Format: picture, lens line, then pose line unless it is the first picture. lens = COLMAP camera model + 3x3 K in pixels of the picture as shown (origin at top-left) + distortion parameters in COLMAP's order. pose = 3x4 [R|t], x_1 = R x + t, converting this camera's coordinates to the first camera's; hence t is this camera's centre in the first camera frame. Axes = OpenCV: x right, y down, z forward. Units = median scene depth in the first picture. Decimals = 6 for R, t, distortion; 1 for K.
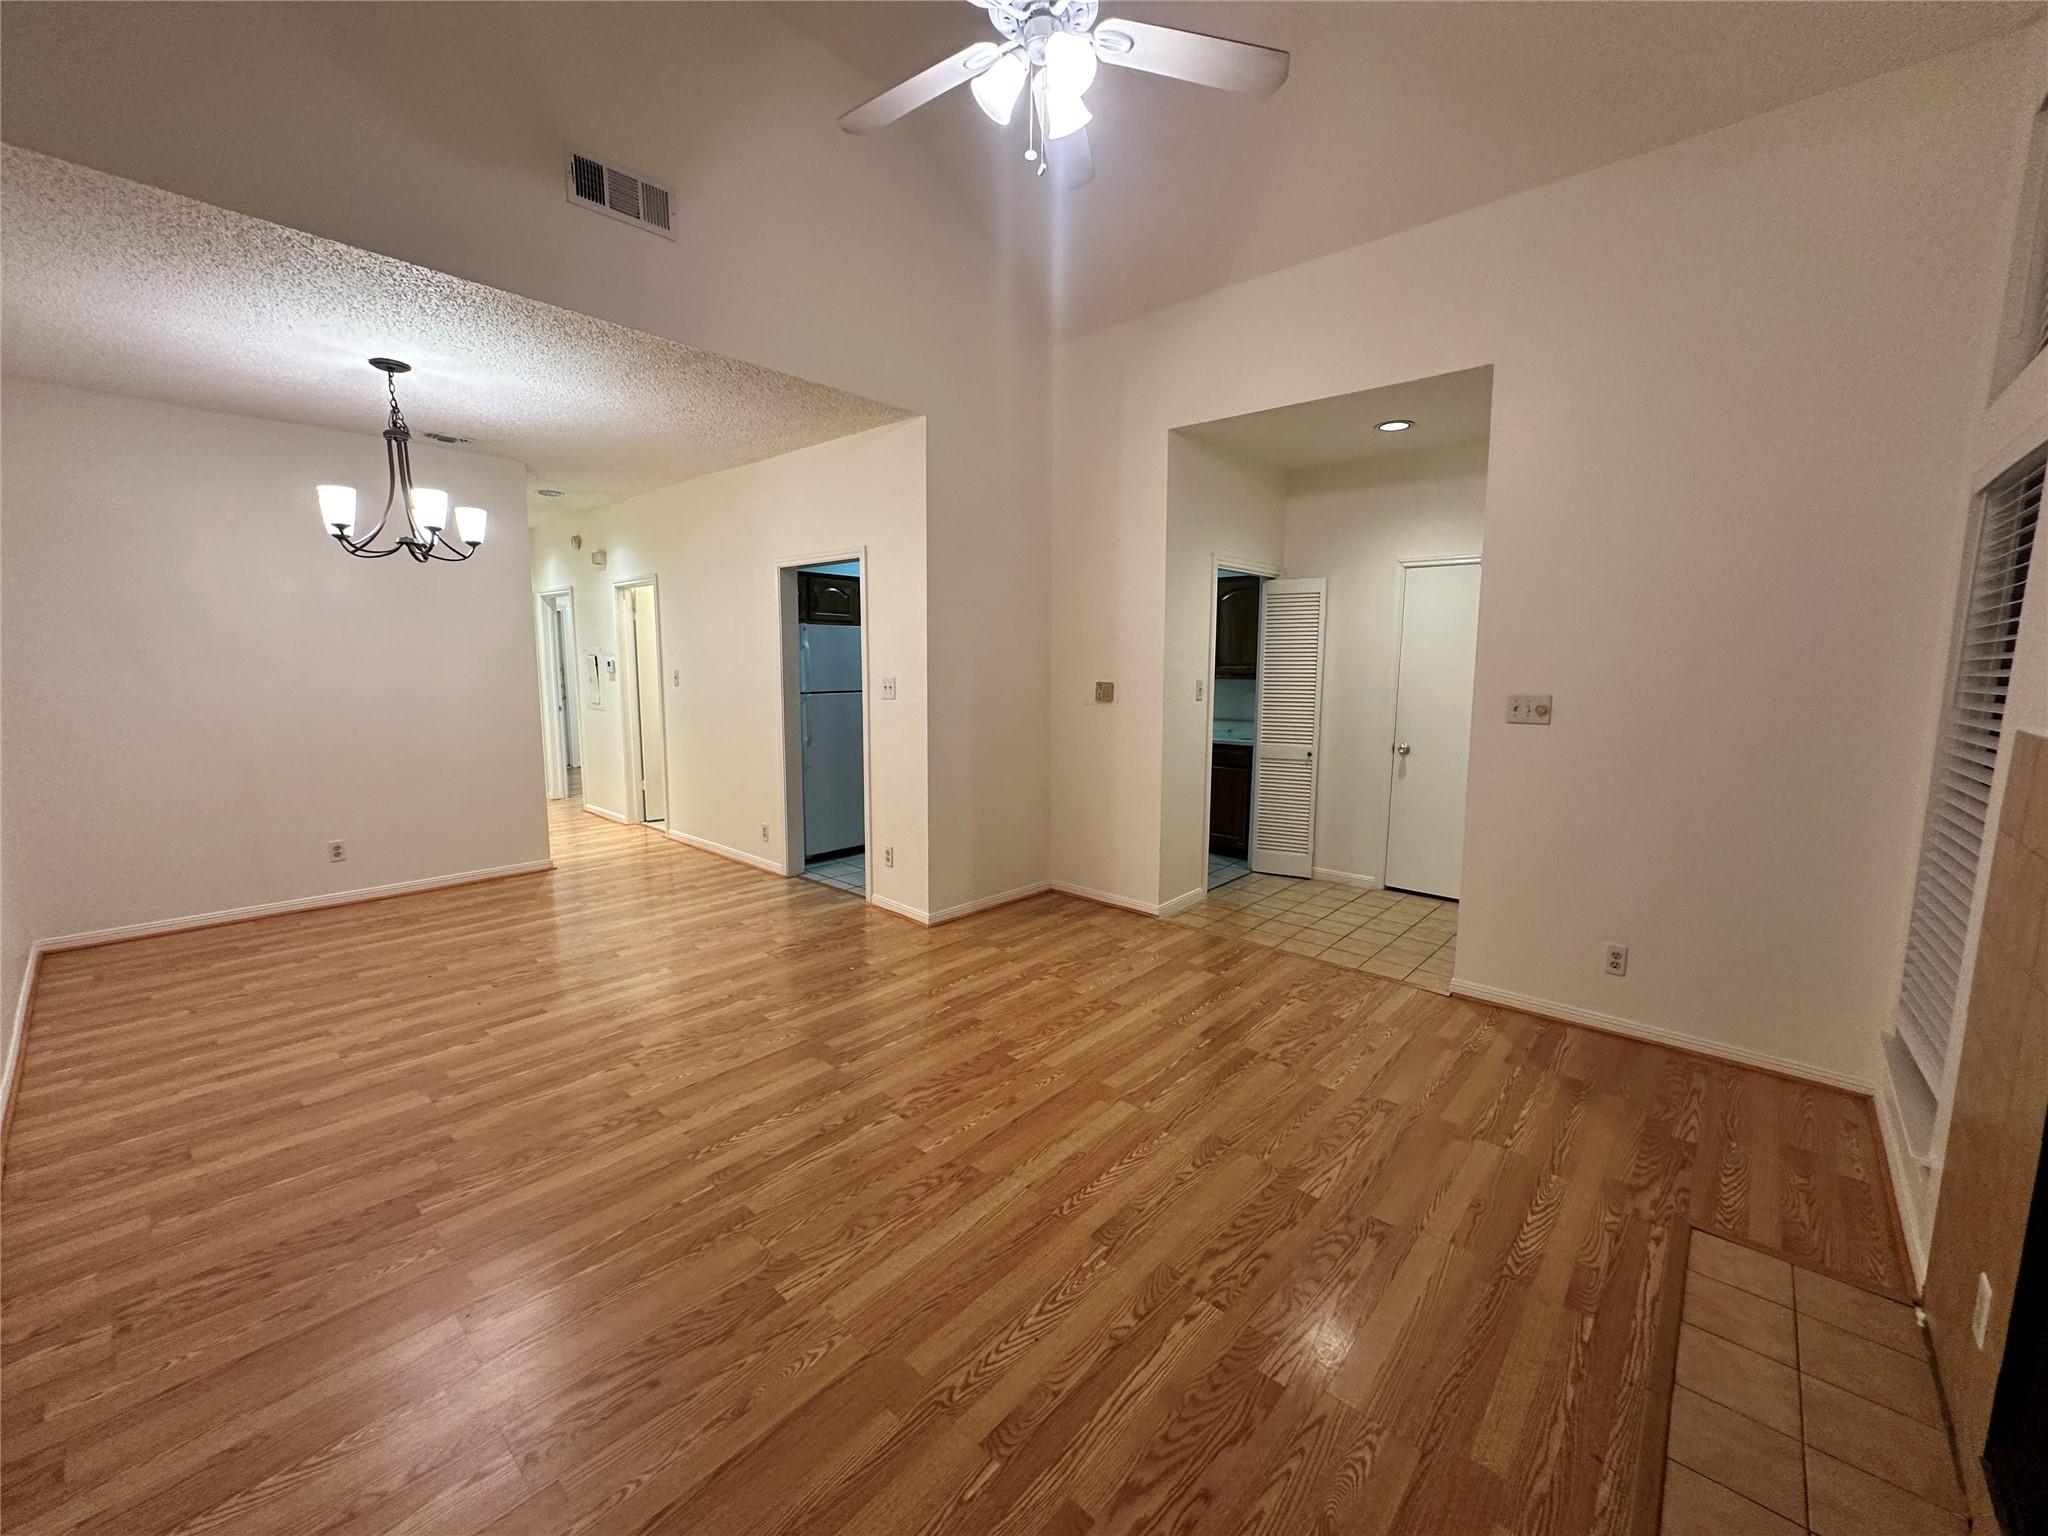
lens RADIAL K [[818.1, 0, 1024.8], [0, 818.1, 767.3], [0, 0, 1]] dist [-0.005465, 0.001498]
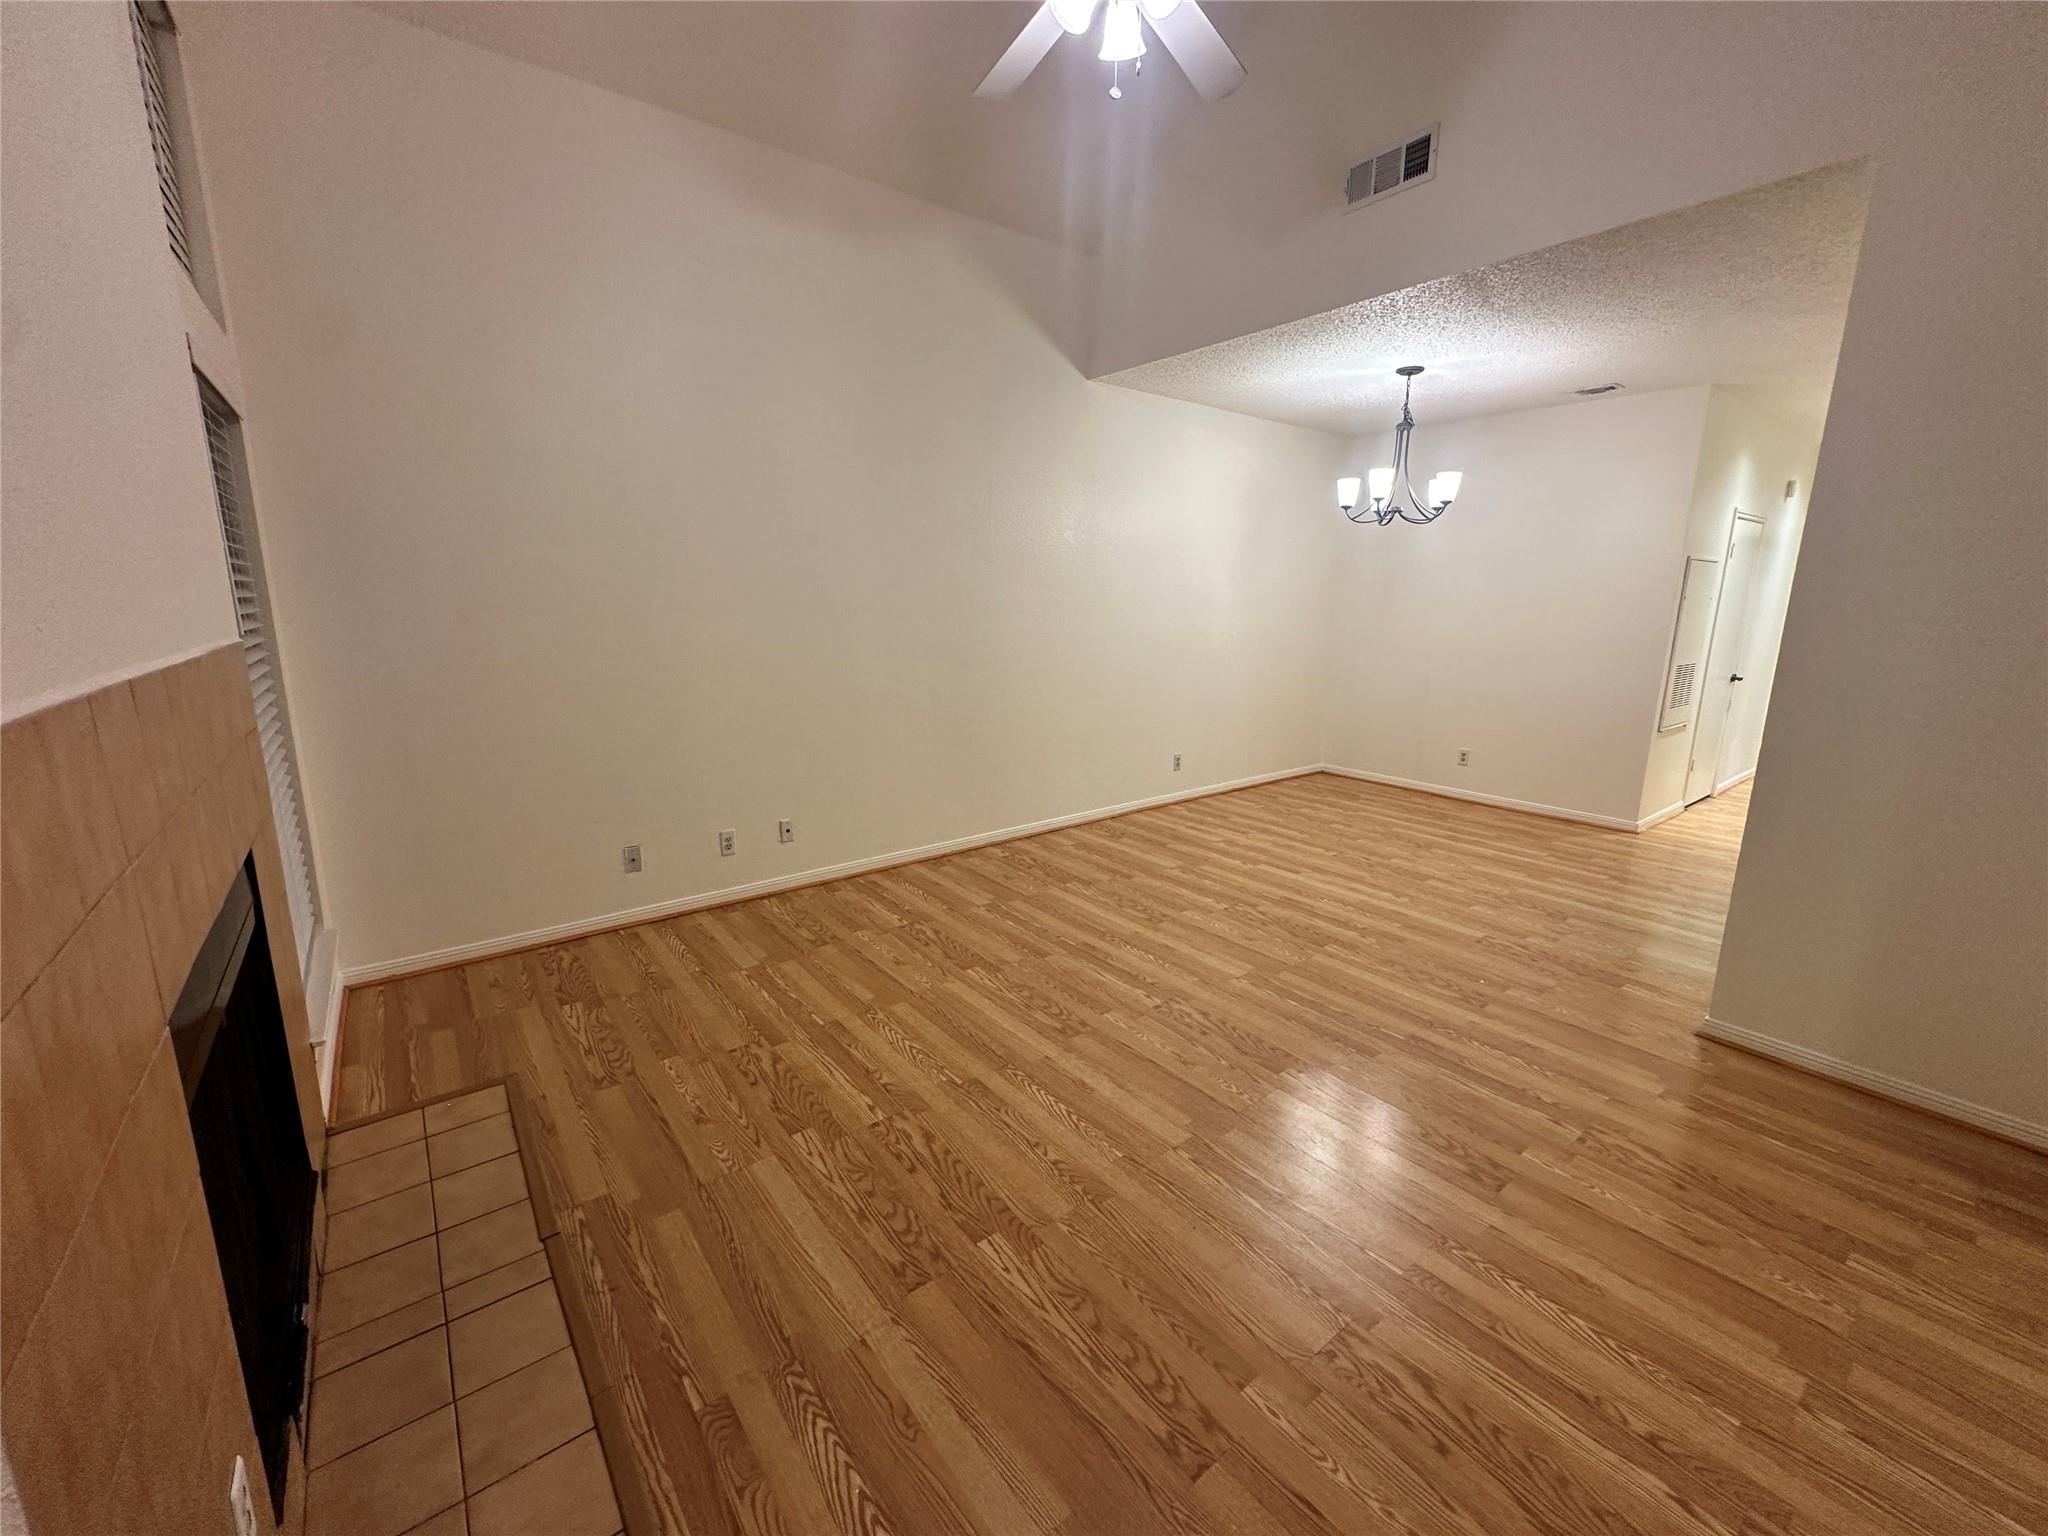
lens RADIAL K [[818.1, 0, 1024.2], [0, 818.1, 765.7], [0, 0, 1]] dist [-0.005465, 0.001498]
pose [[-0.177624, 0.190489, -0.965486, 0.773658], [-0.141727, 0.965908, 0.216647, -0.094902], [0.973839, 0.175318, -0.144571, 0.788592]]
